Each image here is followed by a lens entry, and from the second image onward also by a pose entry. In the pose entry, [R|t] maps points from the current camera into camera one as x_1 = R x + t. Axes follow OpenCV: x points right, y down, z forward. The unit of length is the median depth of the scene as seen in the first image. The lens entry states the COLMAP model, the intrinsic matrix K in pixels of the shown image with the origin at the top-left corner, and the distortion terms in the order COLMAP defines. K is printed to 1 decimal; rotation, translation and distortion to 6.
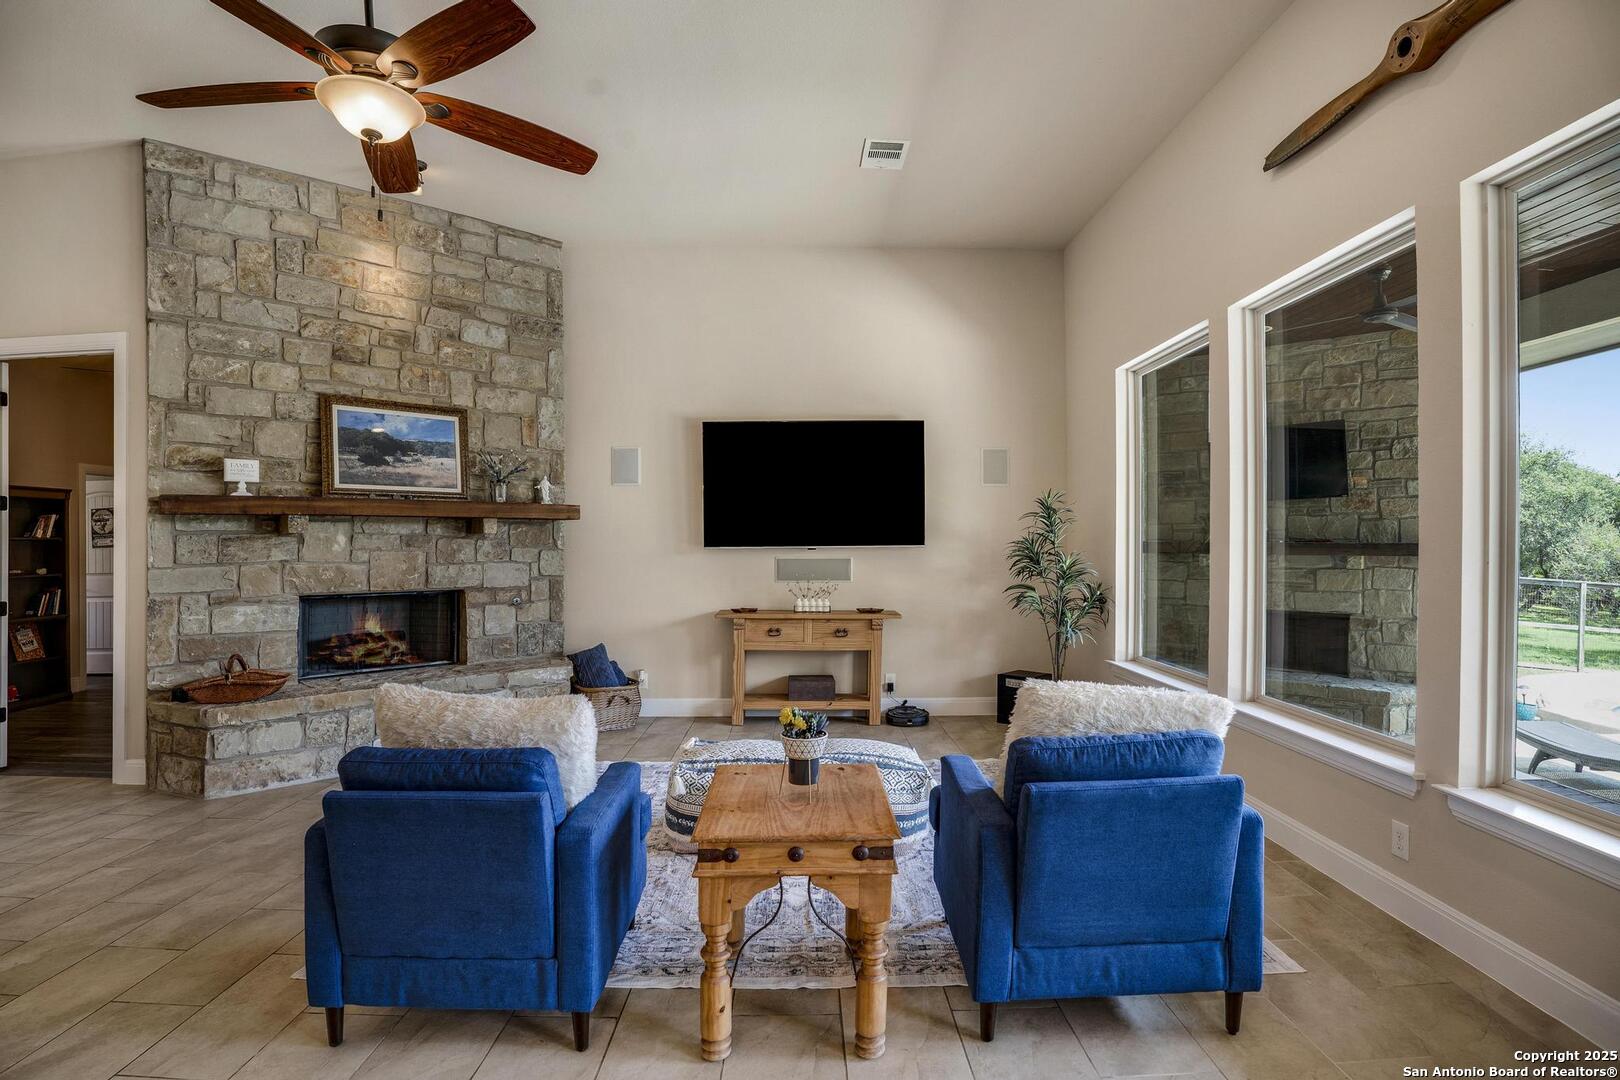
lens RADIAL K [[858.2, 0, 812.1], [0, 858.2, 545.3], [0, 0, 1]] dist [-0.039827, 0.003480]
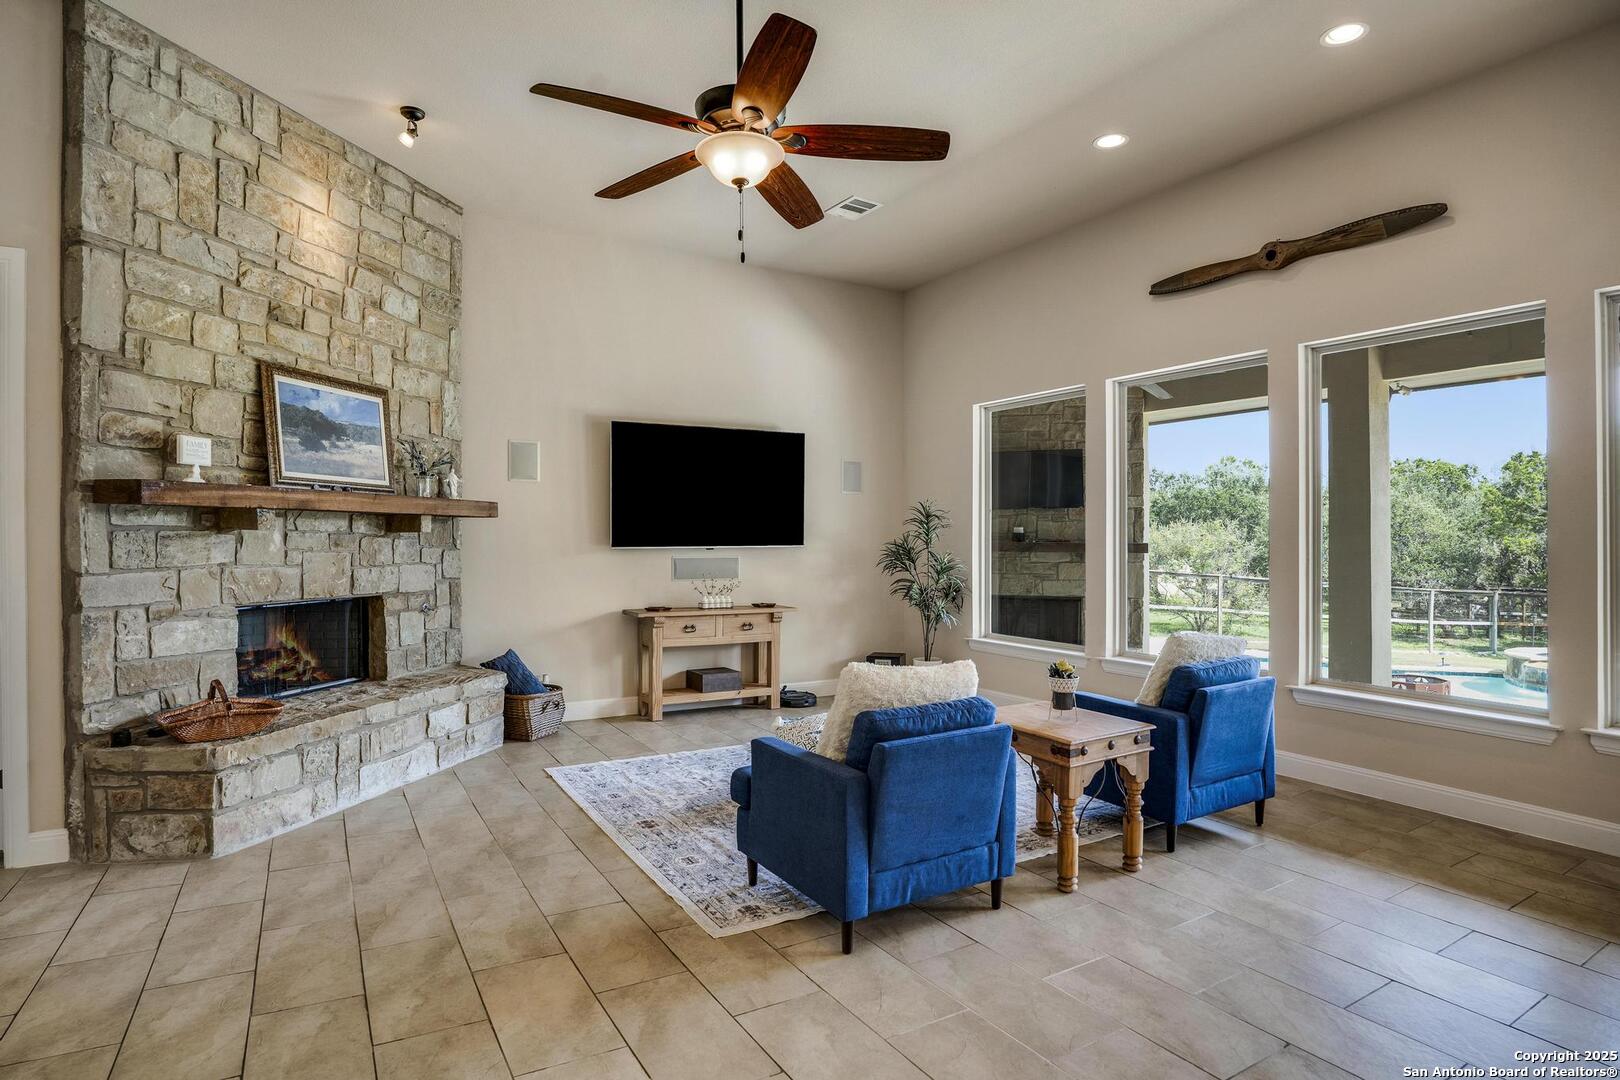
lens RADIAL K [[893.3, 0, 820.8], [0, 893.3, 569.0], [0, 0, 1]] dist [0.015748, 0.001204]
pose [[0.870127, -0.011184, 0.492700, -0.515474], [-0.002158, 0.999646, 0.026502, -0.000640], [-0.492822, -0.024123, 0.869796, -0.030979]]
